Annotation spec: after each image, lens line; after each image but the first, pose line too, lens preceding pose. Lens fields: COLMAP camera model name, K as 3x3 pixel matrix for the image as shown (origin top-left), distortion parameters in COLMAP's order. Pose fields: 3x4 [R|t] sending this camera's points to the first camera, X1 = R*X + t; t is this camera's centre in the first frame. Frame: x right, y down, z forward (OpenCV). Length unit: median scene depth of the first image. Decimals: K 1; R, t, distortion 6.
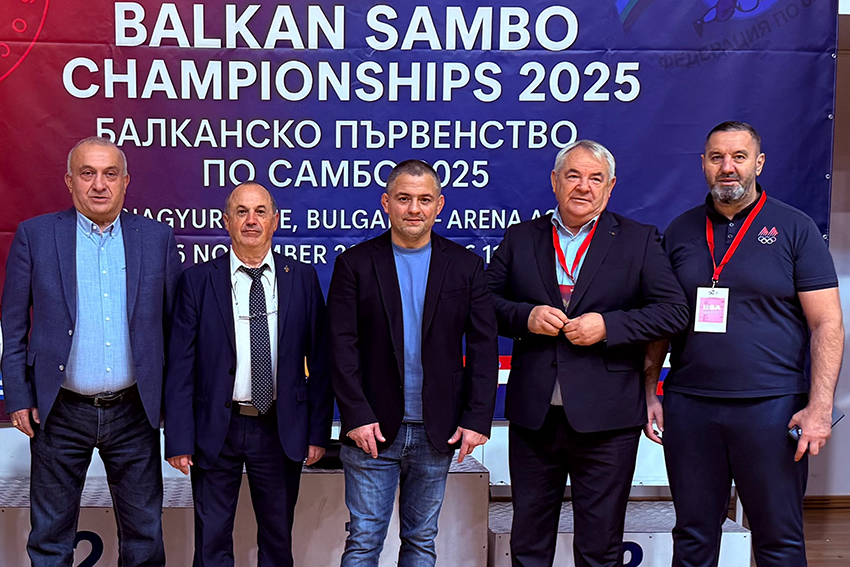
lens RADIAL K [[660.7, 0, 423.7], [0, 660.7, 282.3], [0, 0, 1]] dist [0.009596, 0.008648]
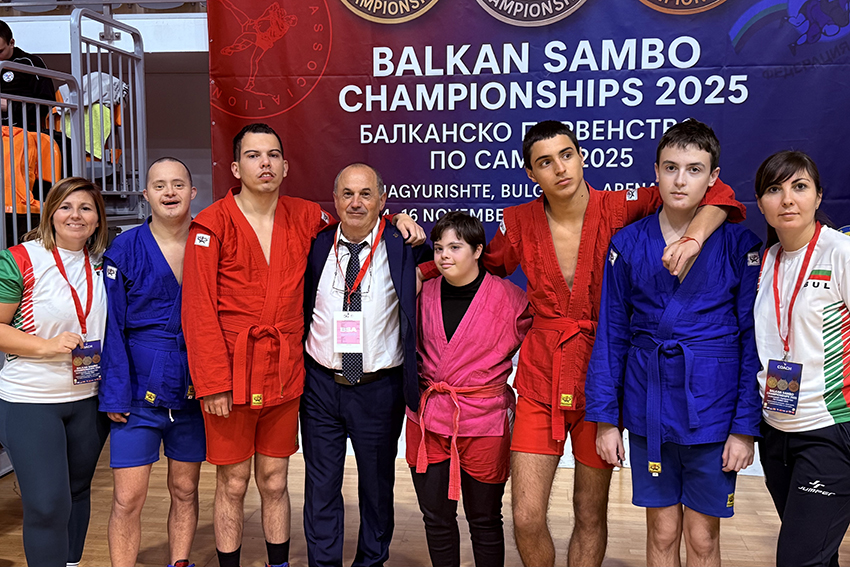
lens RADIAL K [[863.8, 0, 425.2], [0, 863.8, 282.1], [0, 0, 1]] dist [-0.060692, 0.000000]
pose [[0.980328, 0.016682, -0.196667, 0.031877], [0.011362, 0.990000, 0.140612, -0.168177], [0.197046, -0.140080, 0.970335, -0.879778]]
